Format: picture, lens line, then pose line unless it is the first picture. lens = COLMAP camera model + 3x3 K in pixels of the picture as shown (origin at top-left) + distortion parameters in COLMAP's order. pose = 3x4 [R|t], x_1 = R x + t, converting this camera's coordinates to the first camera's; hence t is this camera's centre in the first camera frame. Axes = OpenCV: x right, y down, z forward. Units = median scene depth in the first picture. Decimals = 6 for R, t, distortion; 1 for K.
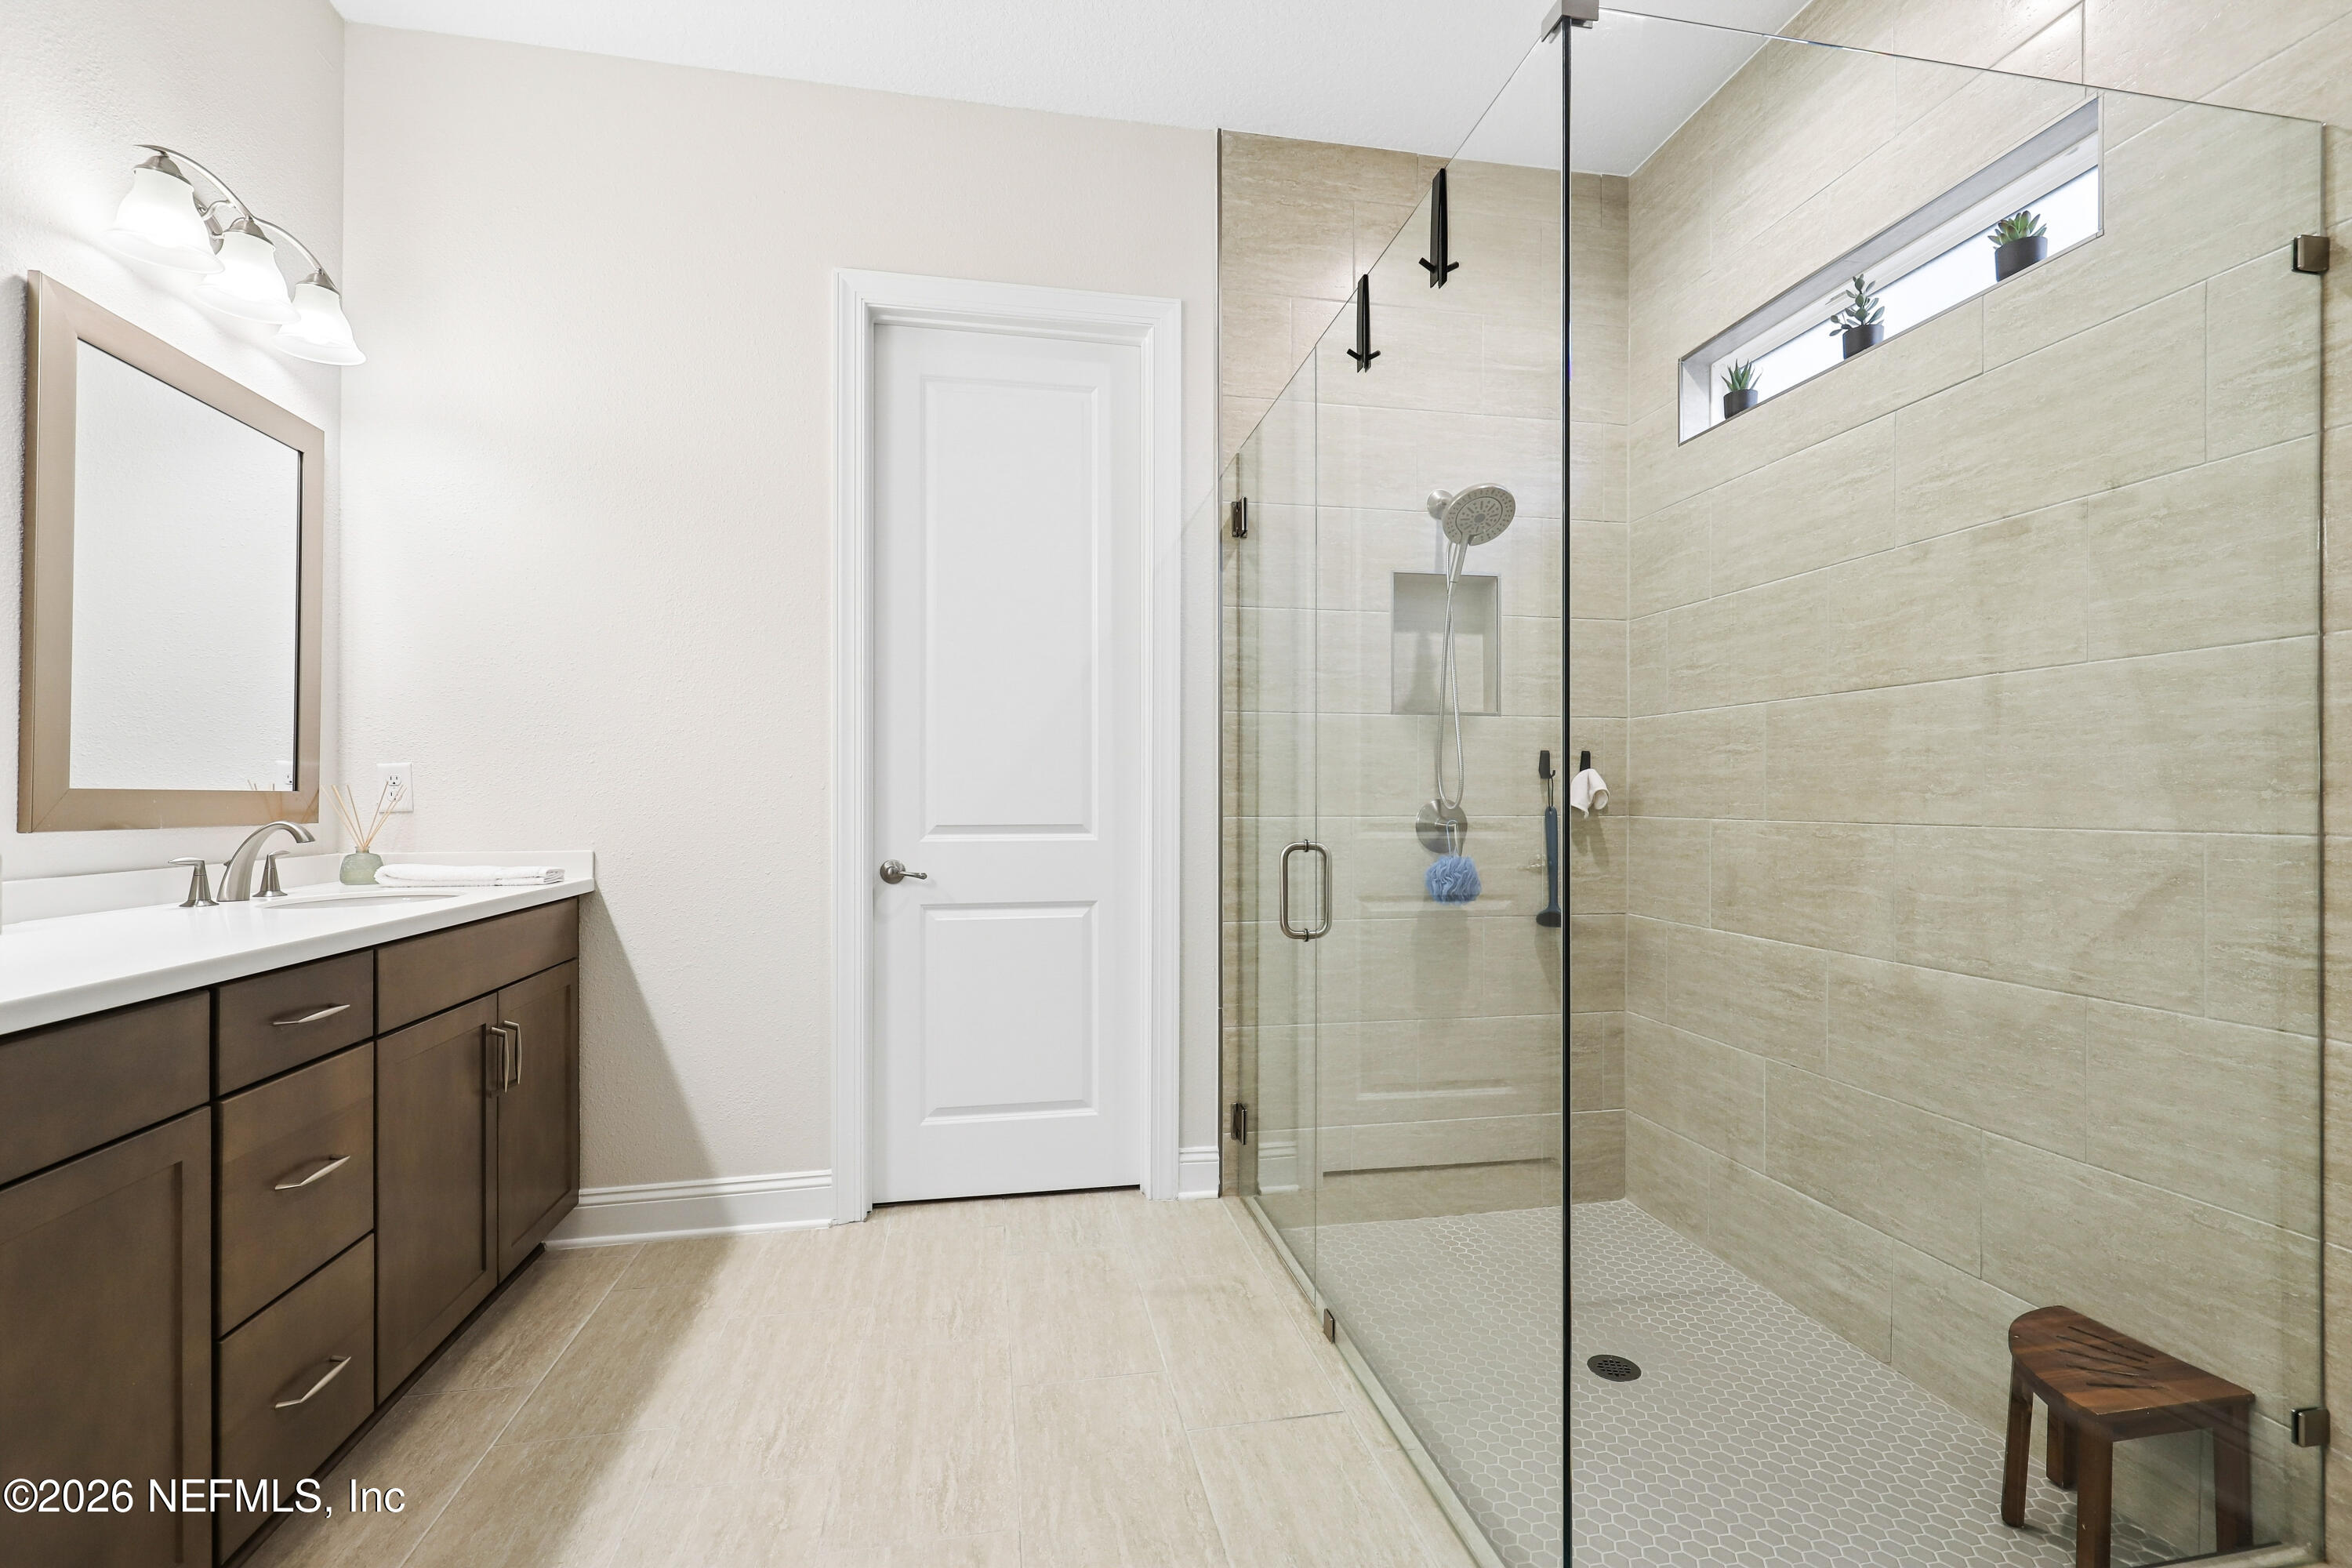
lens RADIAL K [[1075.6, 0, 1183.1], [0, 1075.6, 792.5], [0, 0, 1]] dist [0.011128, -0.000375]
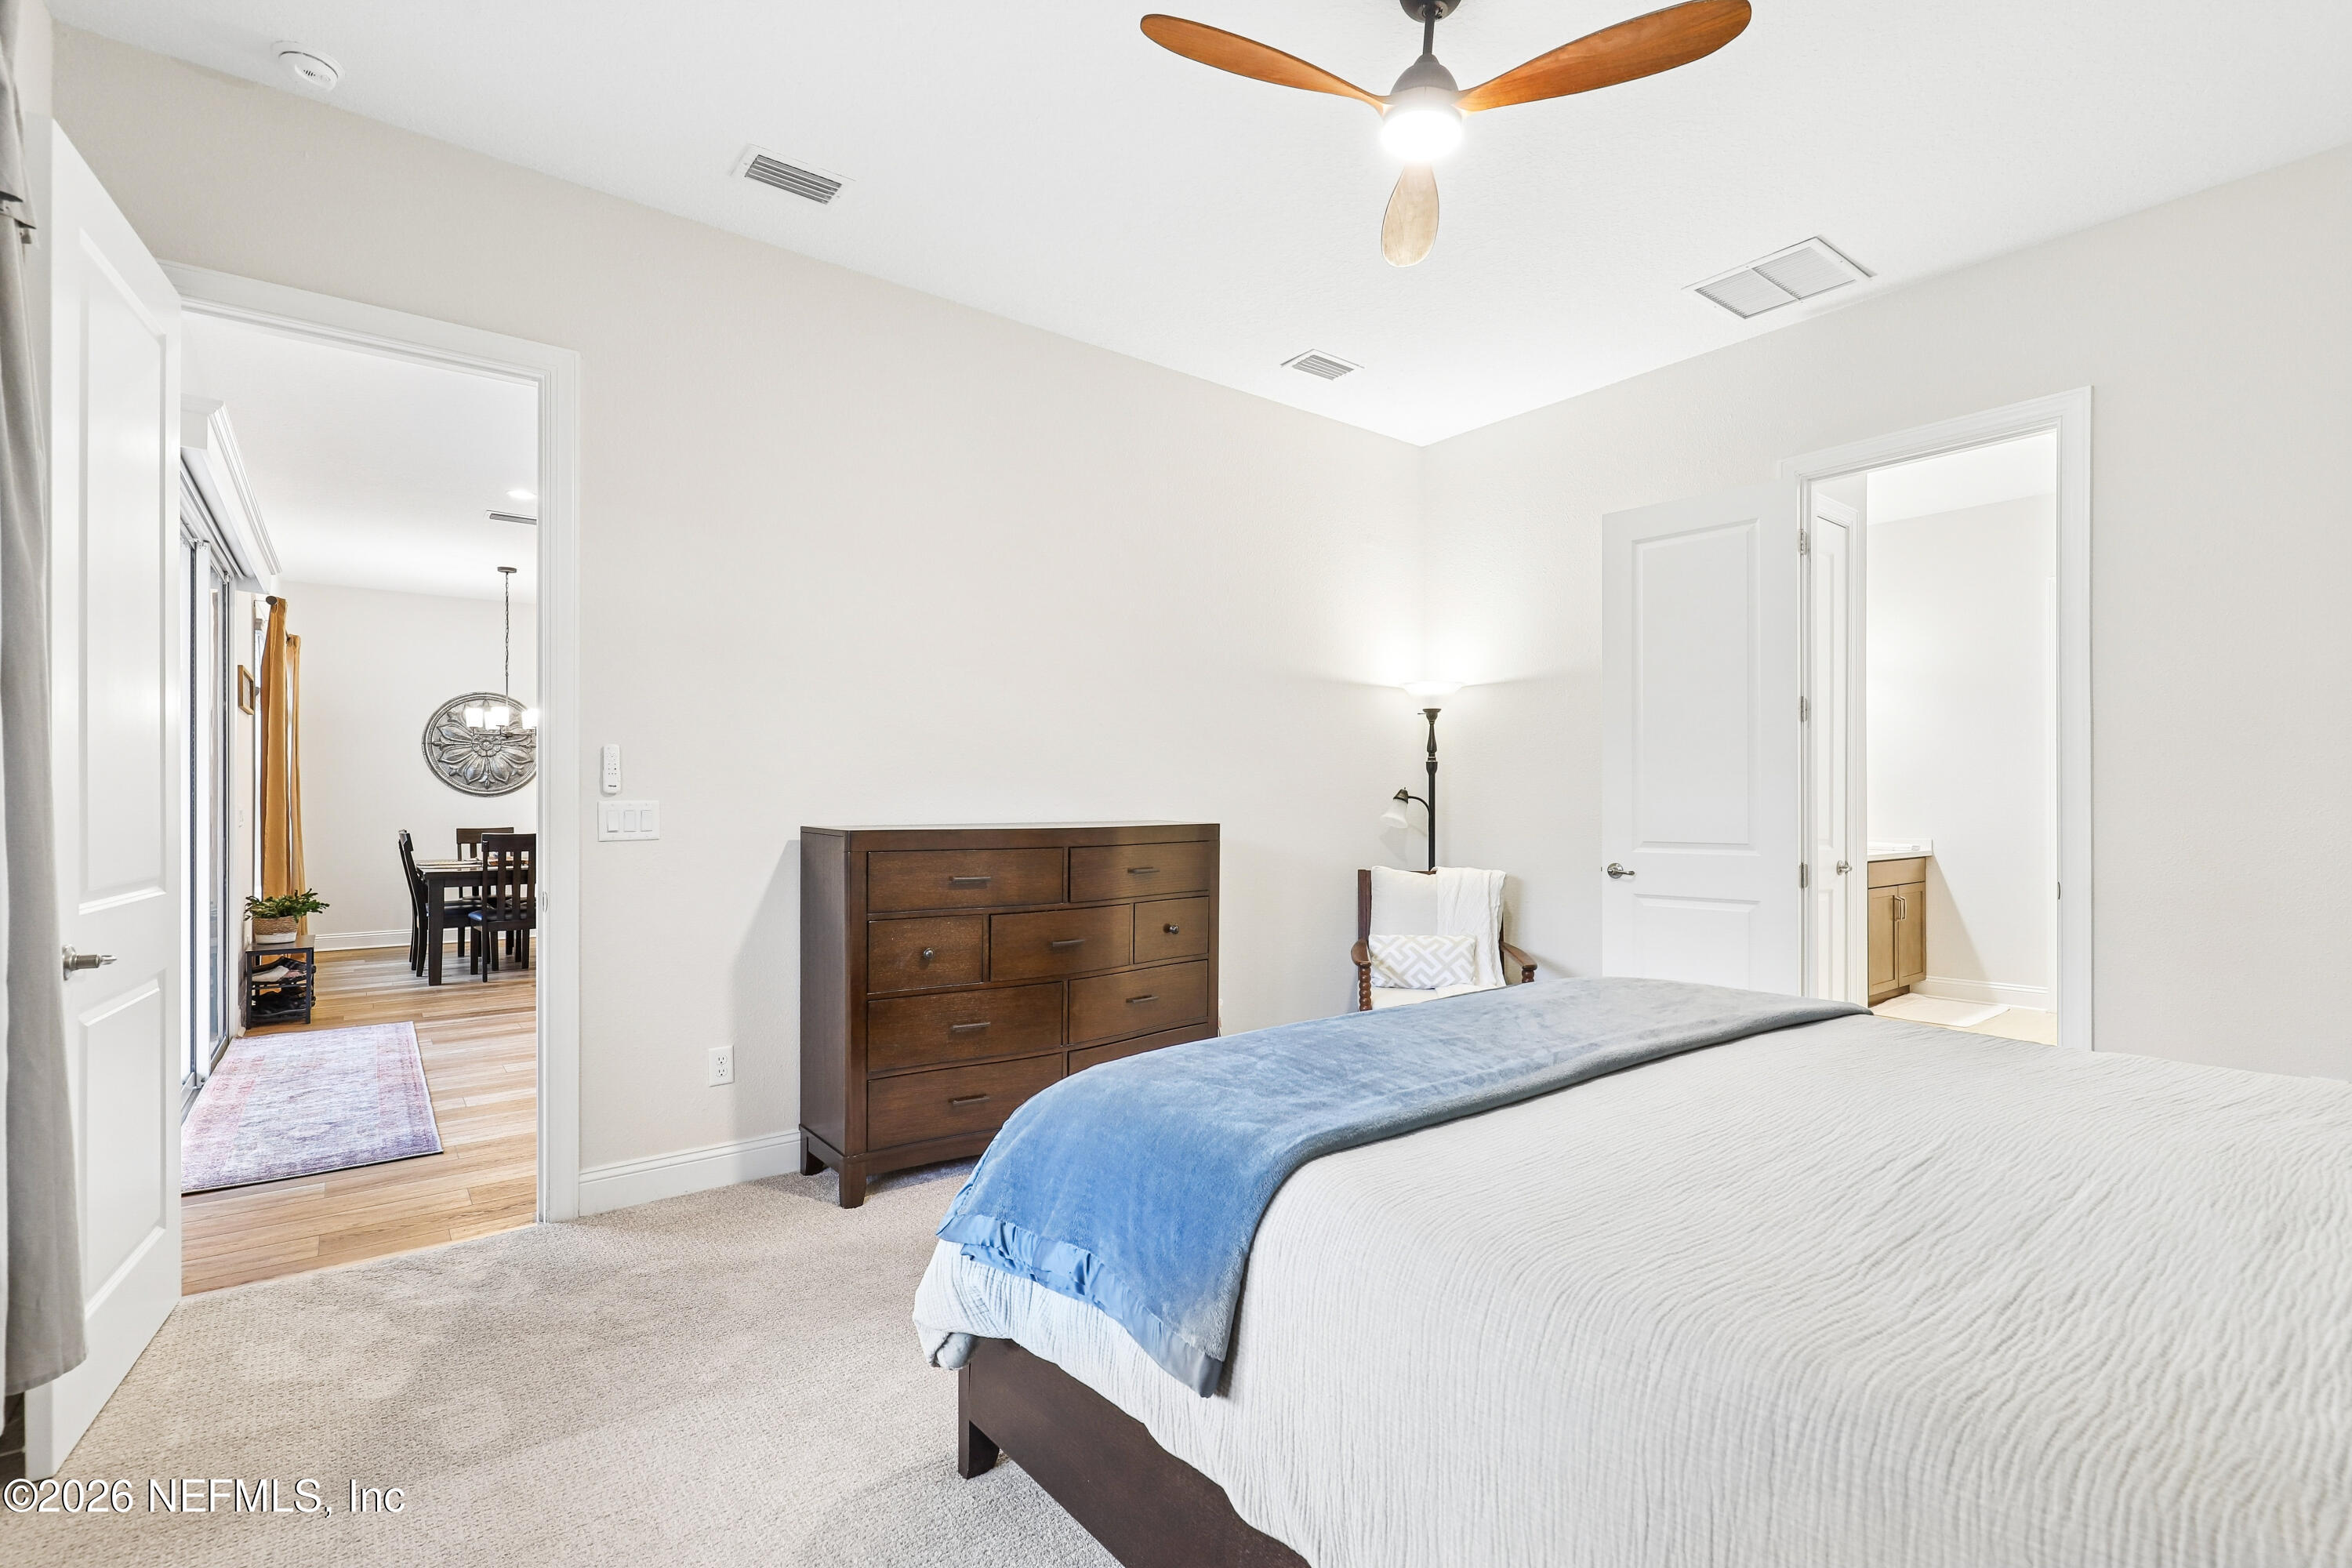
lens RADIAL K [[1075.6, 0, 1183.1], [0, 1075.6, 792.5], [0, 0, 1]] dist [0.011128, -0.000375]
pose [[0.445983, -0.009819, -0.894987, 0.883128], [0.002338, 0.999949, -0.009805, -0.036724], [0.895038, 0.002281, 0.445984, -1.595851]]
